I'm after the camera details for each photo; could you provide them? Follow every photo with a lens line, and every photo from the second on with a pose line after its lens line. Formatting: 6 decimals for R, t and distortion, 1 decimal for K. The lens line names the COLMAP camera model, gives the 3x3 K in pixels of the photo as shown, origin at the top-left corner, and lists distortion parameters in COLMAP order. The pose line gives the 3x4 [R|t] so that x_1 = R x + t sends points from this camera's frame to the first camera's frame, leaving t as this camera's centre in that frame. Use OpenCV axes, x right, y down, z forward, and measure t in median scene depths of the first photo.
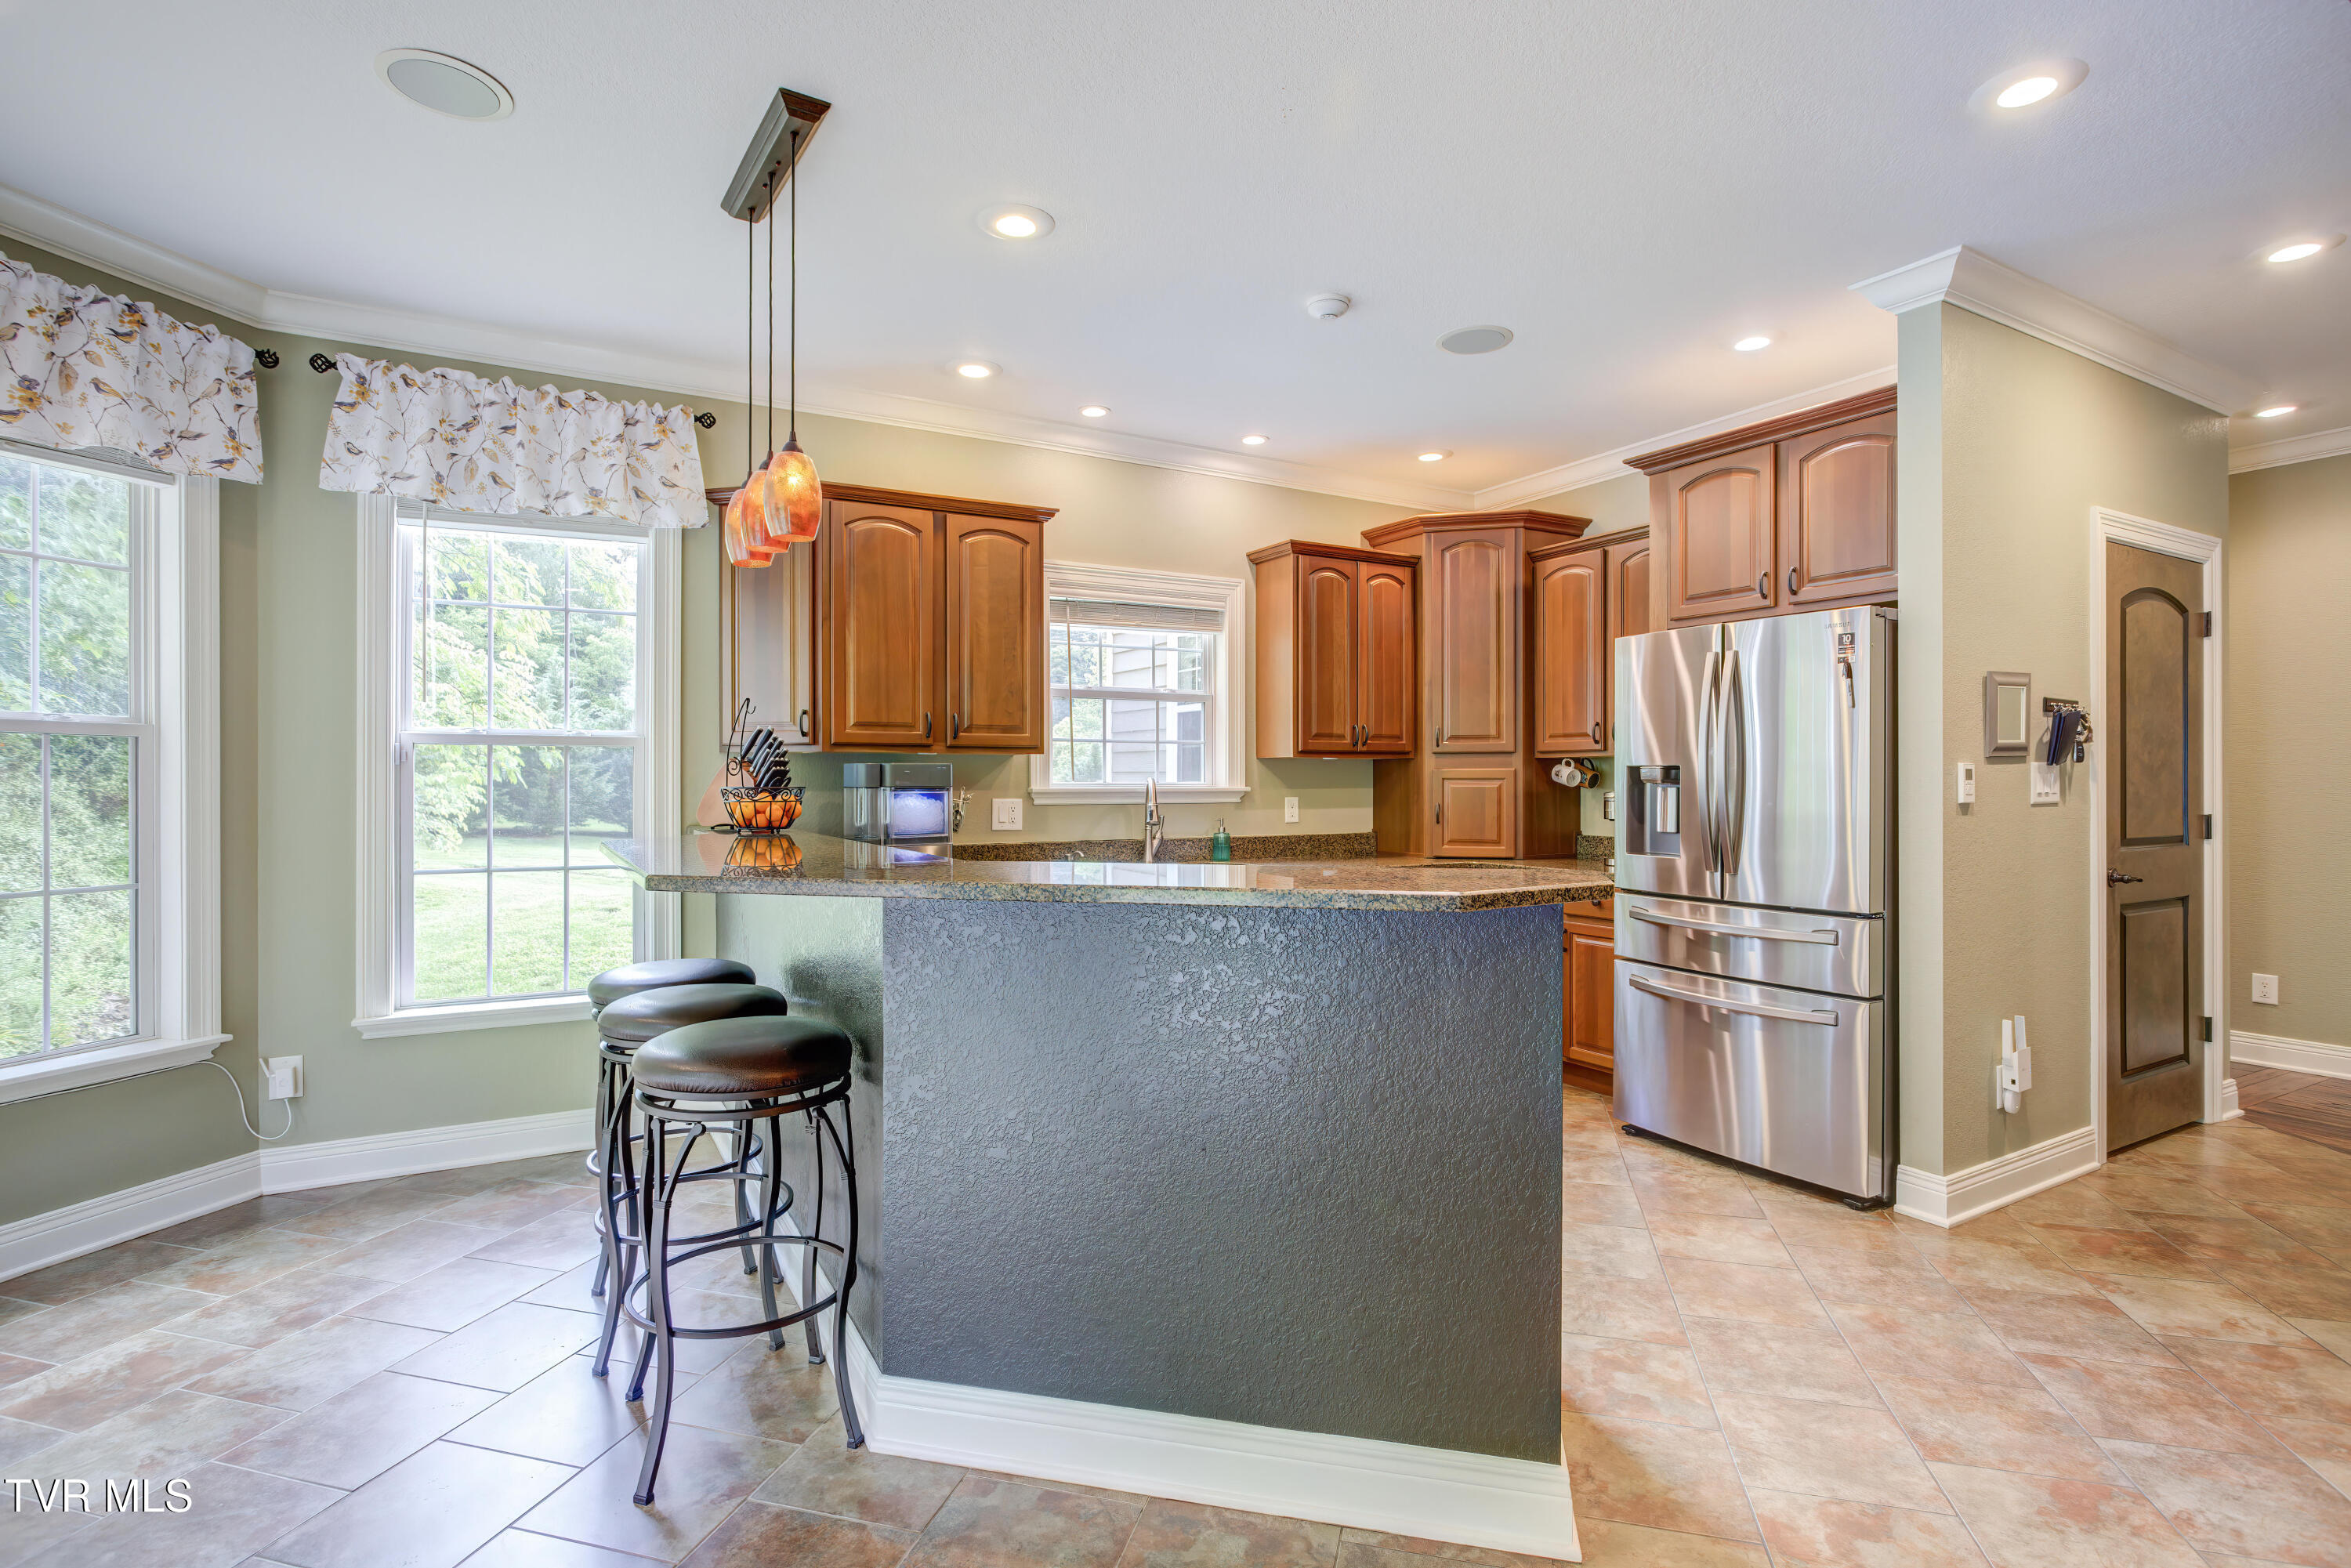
lens RADIAL K [[1144.2, 0, 1175.5], [0, 1144.2, 784.0], [0, 0, 1]] dist [-0.010626, 0.000283]
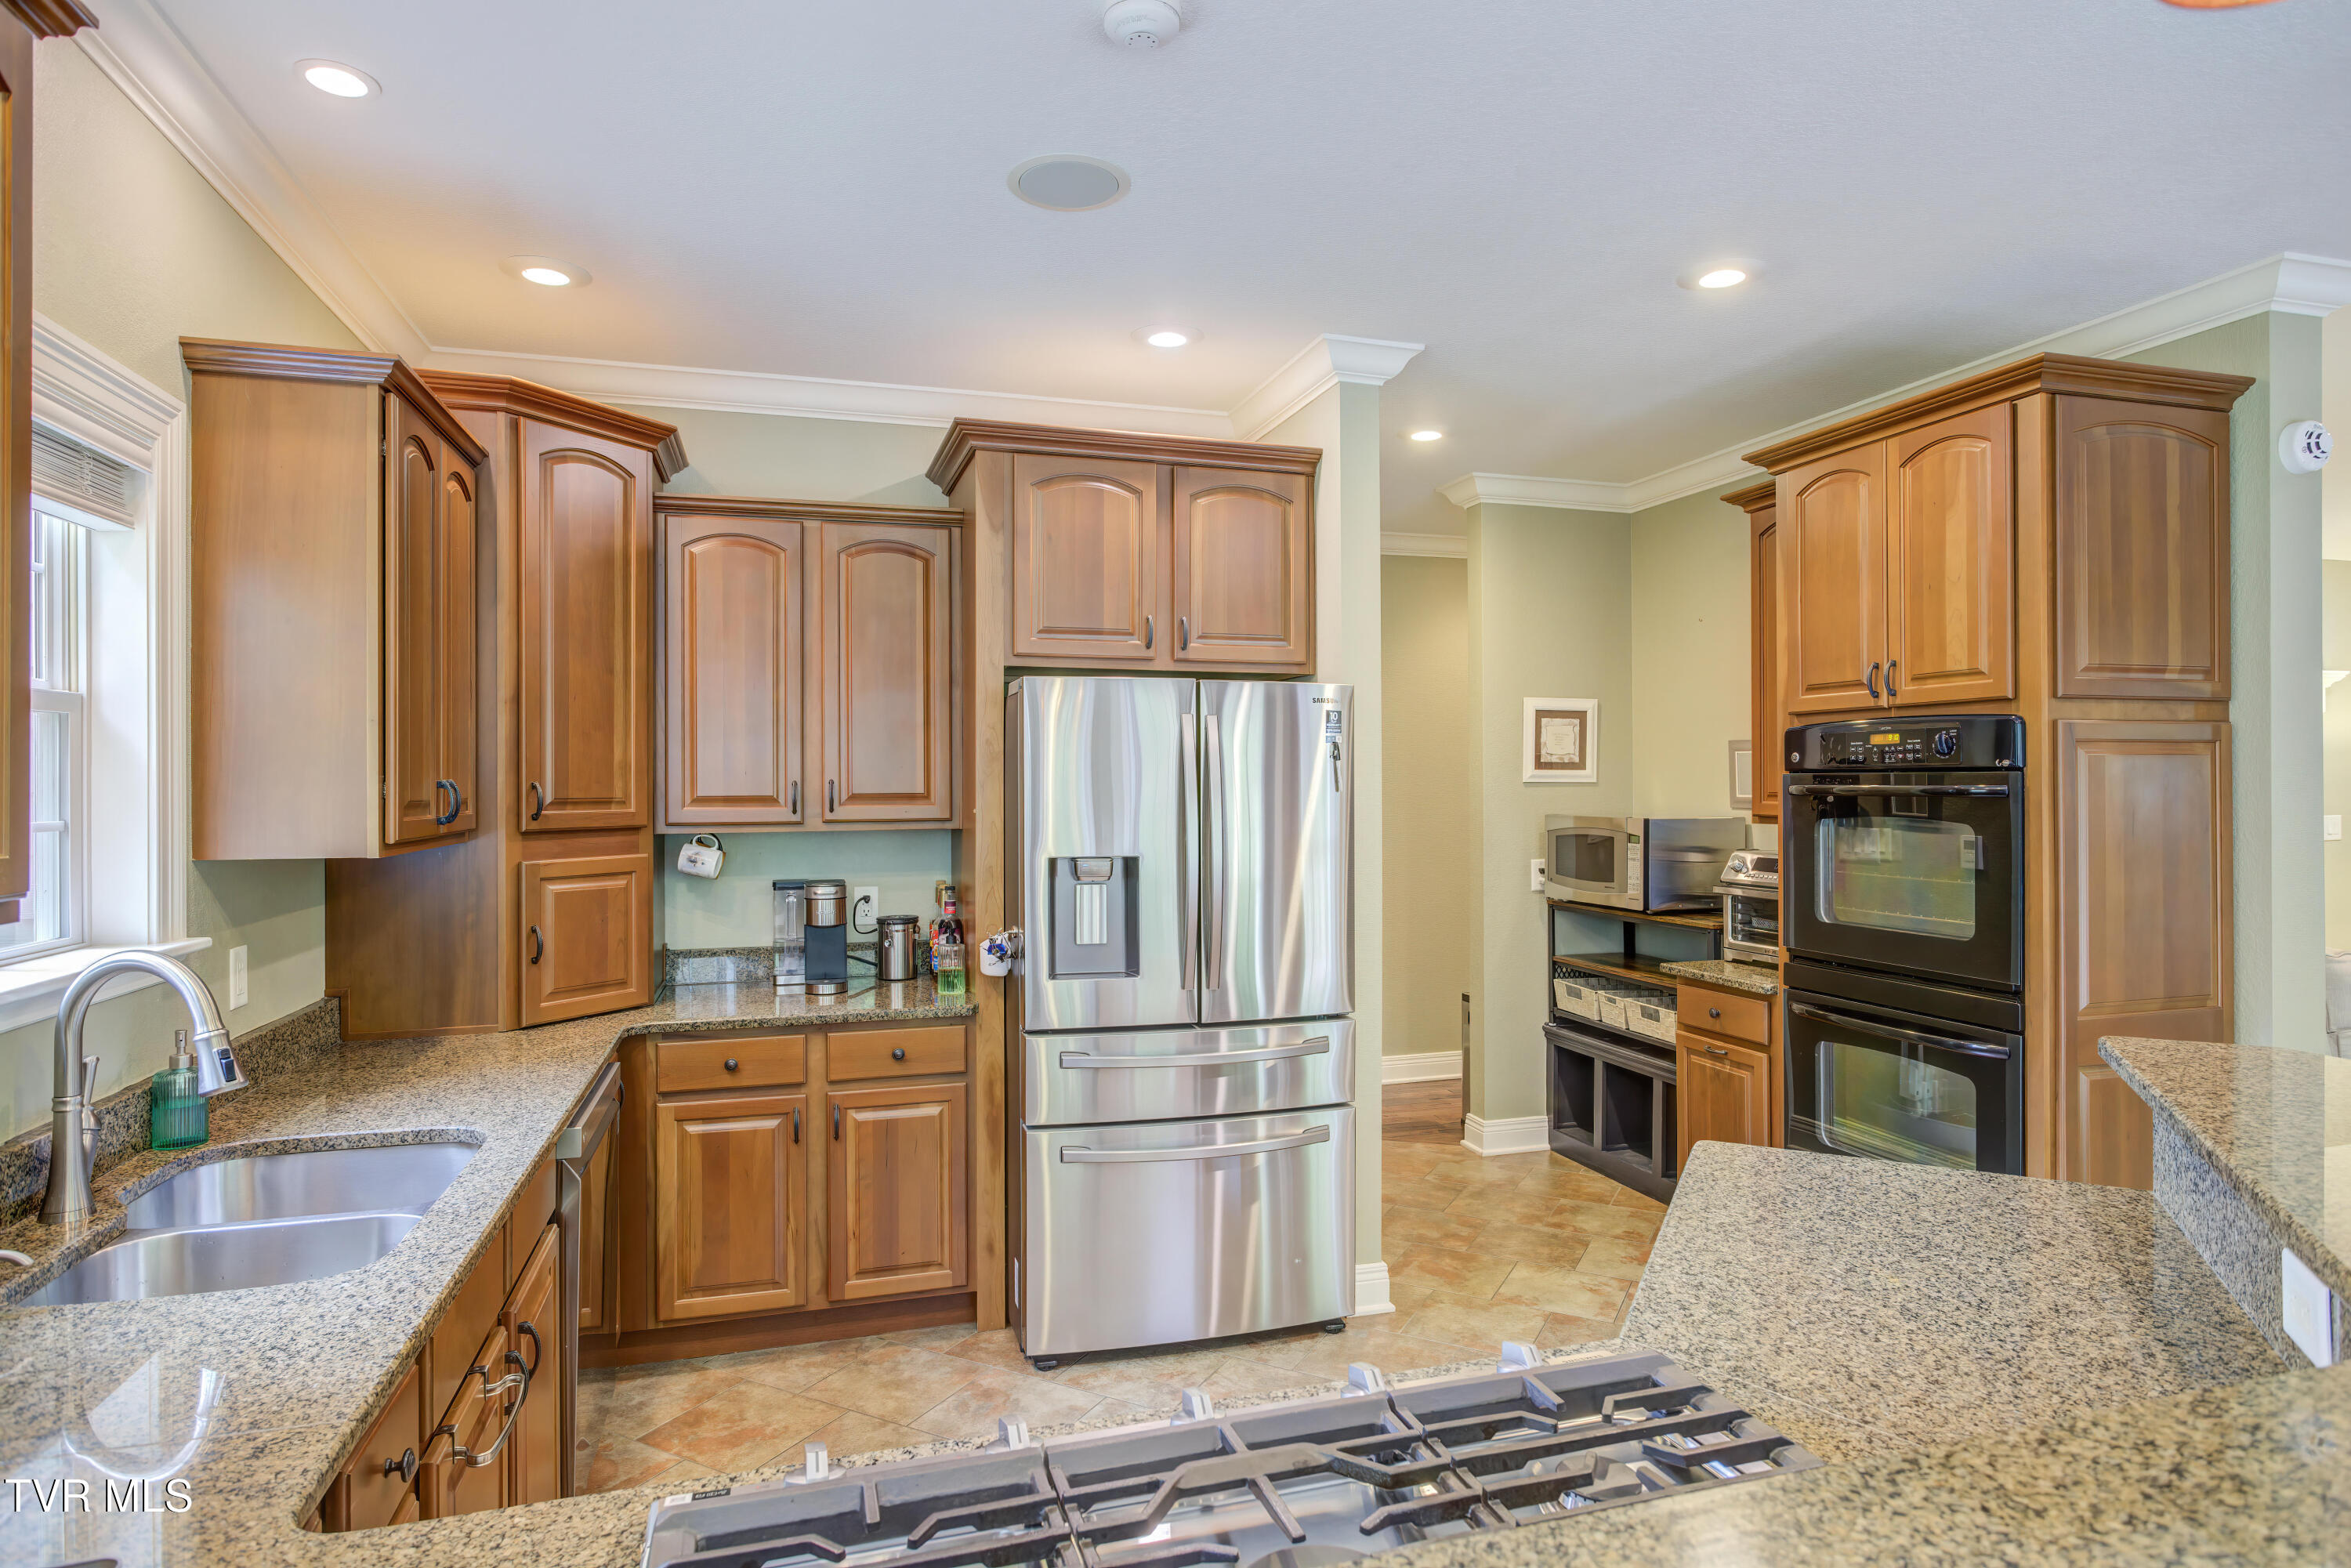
lens RADIAL K [[1273.0, 0, 1175.5], [0, 1273.0, 784.0], [0, 0, 1]] dist [-0.013314, 0.007843]
pose [[0.219367, 0.000980, 0.975642, -0.307891], [0.006592, 0.999975, -0.002486, -0.049792], [-0.975620, 0.006977, 0.219355, 0.628154]]
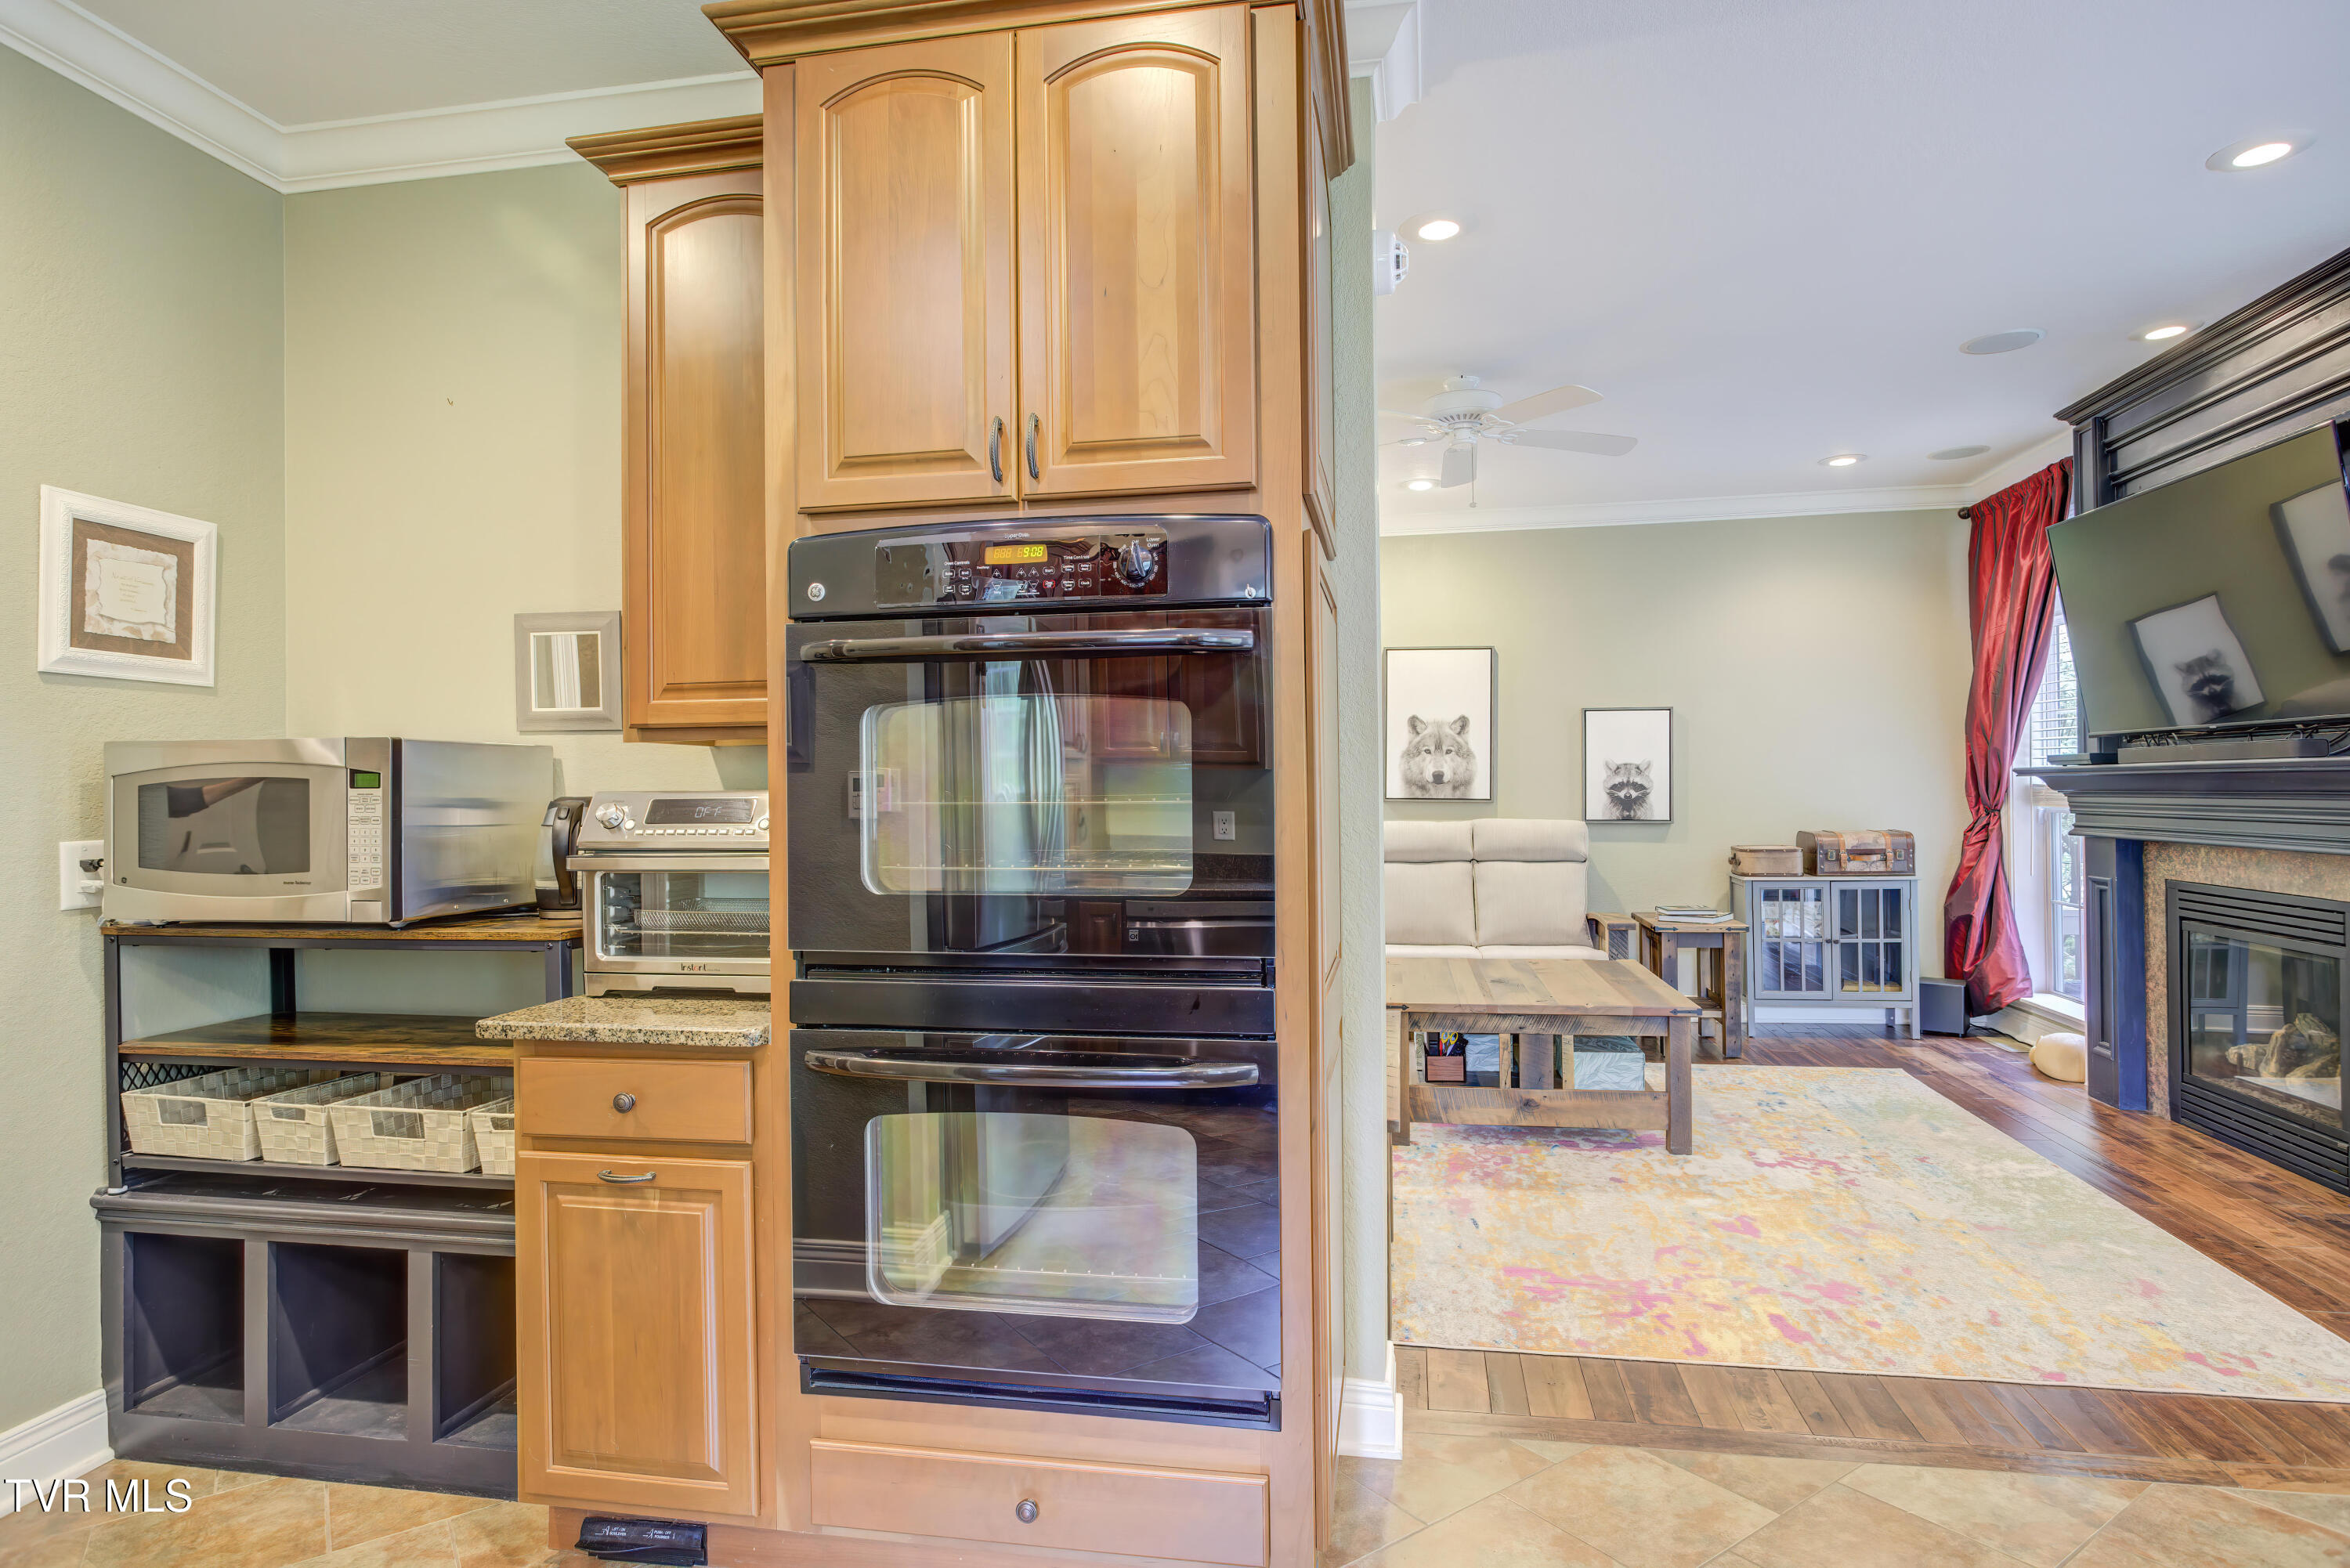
lens RADIAL K [[1272.4, 0, 1175.0], [0, 1272.4, 784.0], [0, 0, 1]] dist [-0.013314, 0.007843]
pose [[-0.767155, 0.011670, 0.641355, 0.169017], [0.013608, 0.999906, -0.001917, -0.001517], [-0.641317, 0.007257, -0.767242, 0.670785]]
